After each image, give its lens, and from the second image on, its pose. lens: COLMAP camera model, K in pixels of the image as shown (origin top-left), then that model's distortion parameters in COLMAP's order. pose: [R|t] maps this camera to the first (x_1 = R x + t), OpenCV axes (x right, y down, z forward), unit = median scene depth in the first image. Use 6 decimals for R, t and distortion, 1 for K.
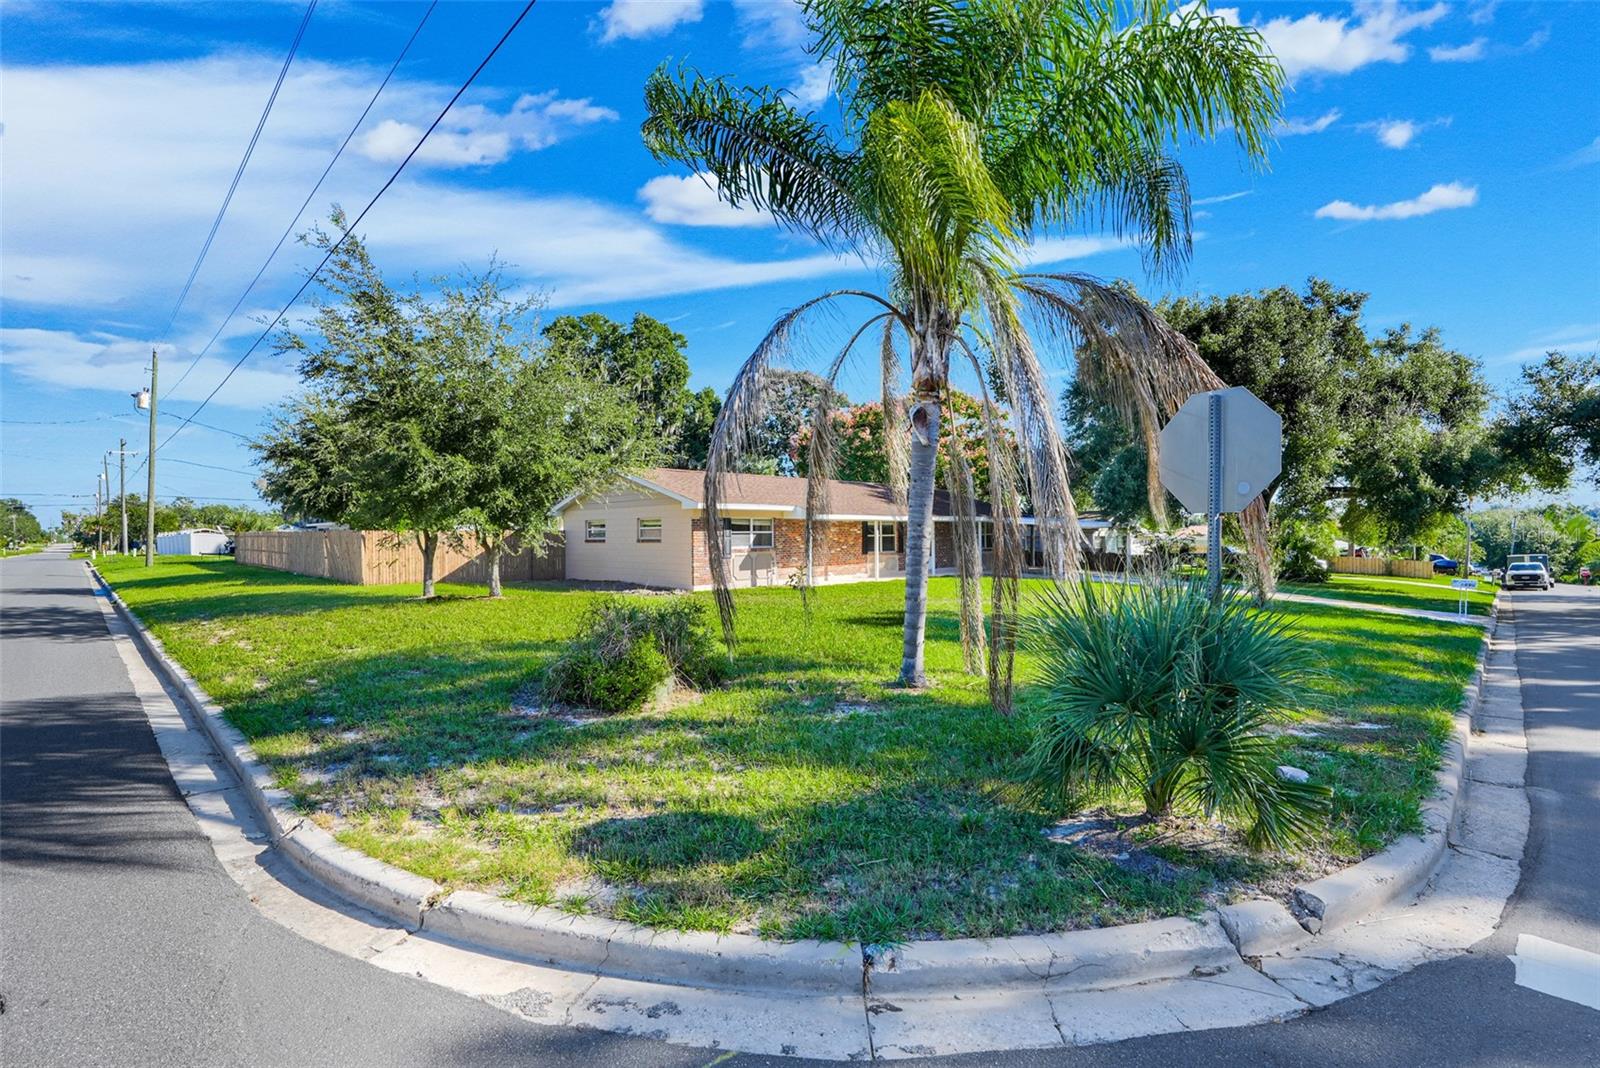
lens RADIAL K [[746.6, 0, 800.0], [0, 746.6, 534.0], [0, 0, 1]] dist [0.001969, -0.000196]
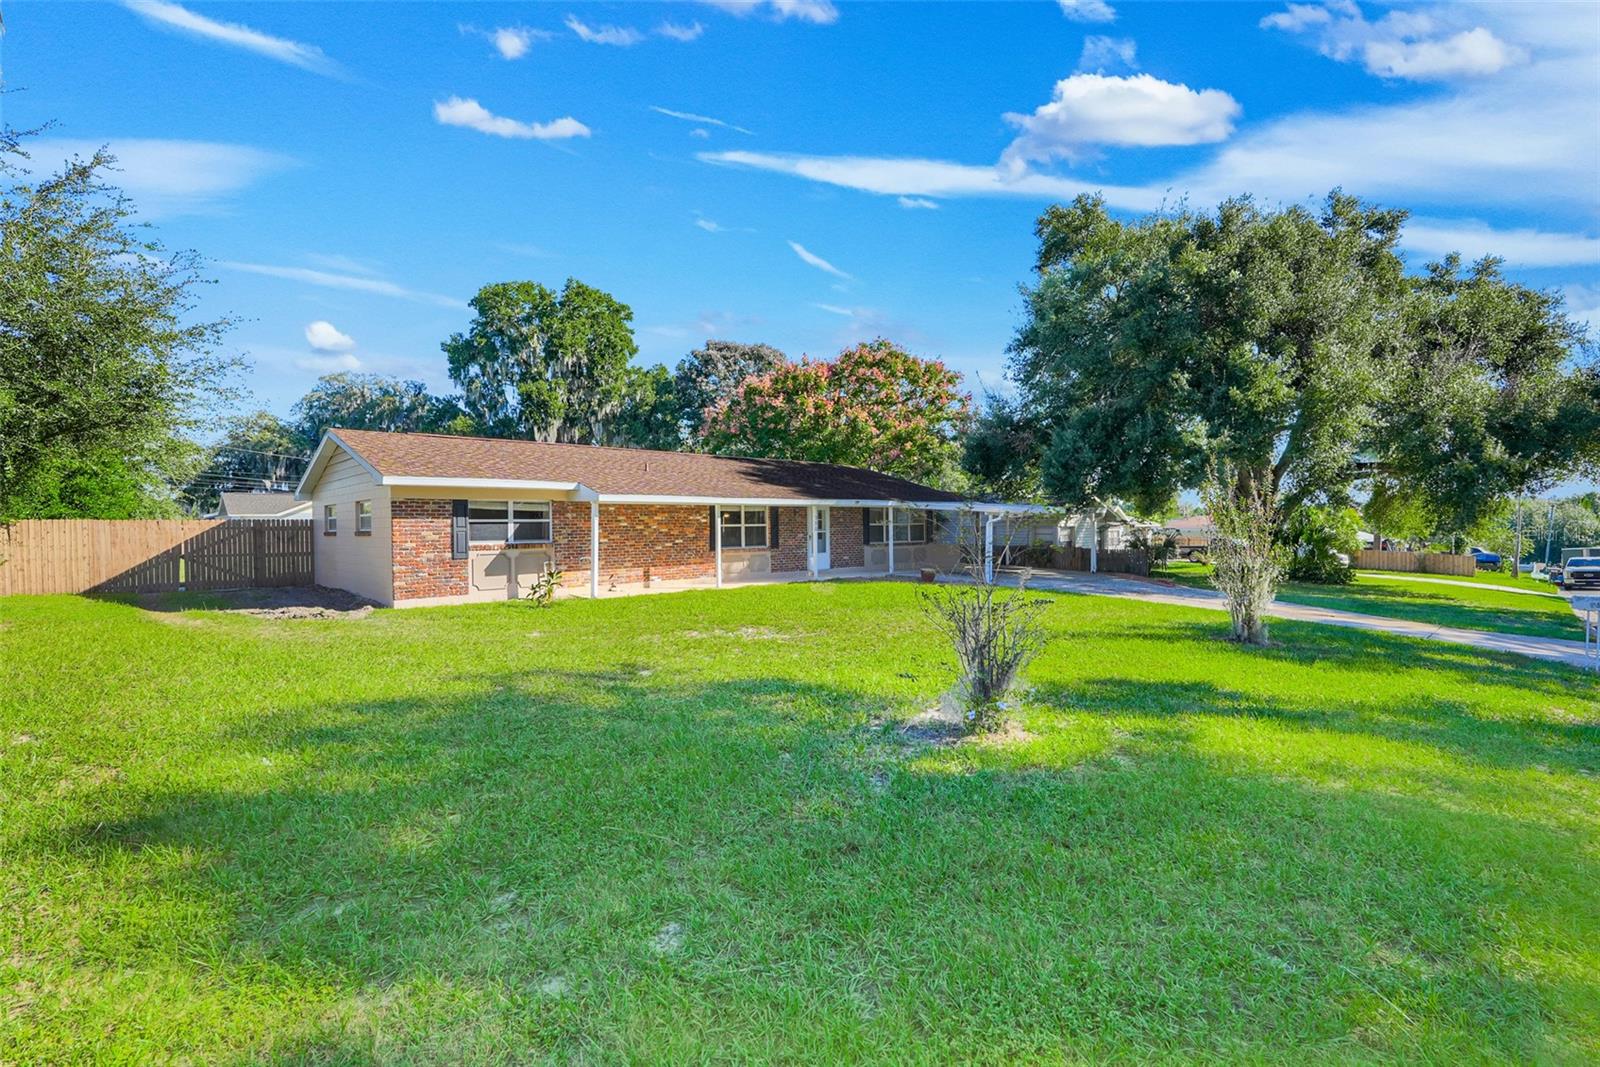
lens RADIAL K [[733.0, 0, 800.0], [0, 733.0, 533.5], [0, 0, 1]] dist [-0.001685, 0.000398]
pose [[0.999688, -0.001294, -0.024941, 0.156157], [0.001562, 0.999941, 0.010734, 0.002035], [0.024925, -0.010770, 0.999631, 0.232897]]
